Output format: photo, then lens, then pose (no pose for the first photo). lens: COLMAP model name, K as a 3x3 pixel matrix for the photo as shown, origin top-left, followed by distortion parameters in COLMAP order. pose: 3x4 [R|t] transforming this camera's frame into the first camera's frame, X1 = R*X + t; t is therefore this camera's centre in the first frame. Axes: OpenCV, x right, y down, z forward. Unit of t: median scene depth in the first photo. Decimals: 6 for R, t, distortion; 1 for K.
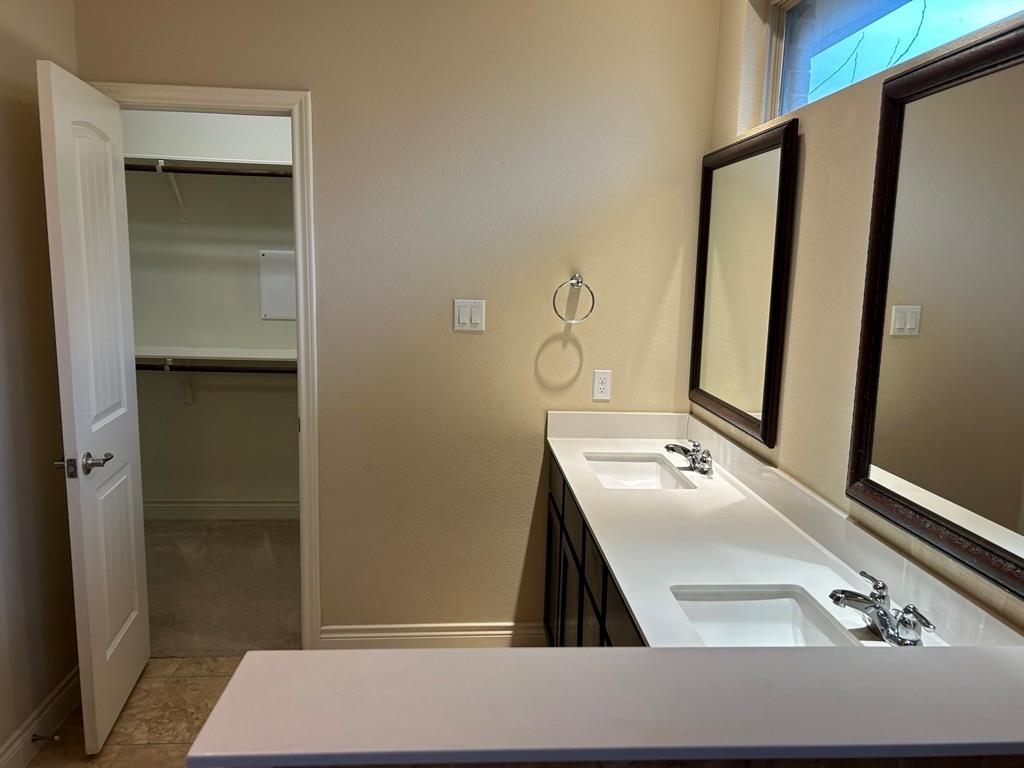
lens RADIAL K [[757.8, 0, 513.9], [0, 757.8, 380.0], [0, 0, 1]] dist [0.016216, -0.003178]
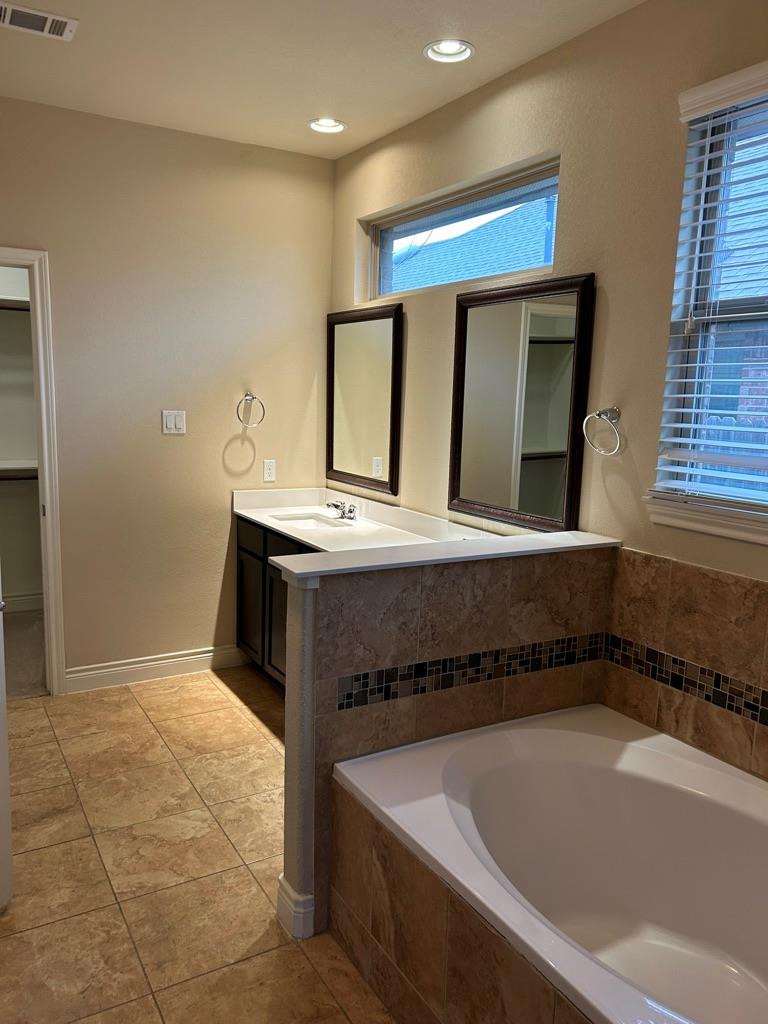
lens RADIAL K [[757.8, 0, 384.0], [0, 757.8, 512.0], [0, 0, 1]] dist [0.016216, -0.003178]
pose [[0.893375, -0.062977, 0.444877, -0.338660], [0.057199, 0.998013, 0.026414, 0.060893], [-0.445657, 0.001849, 0.895202, -0.386332]]
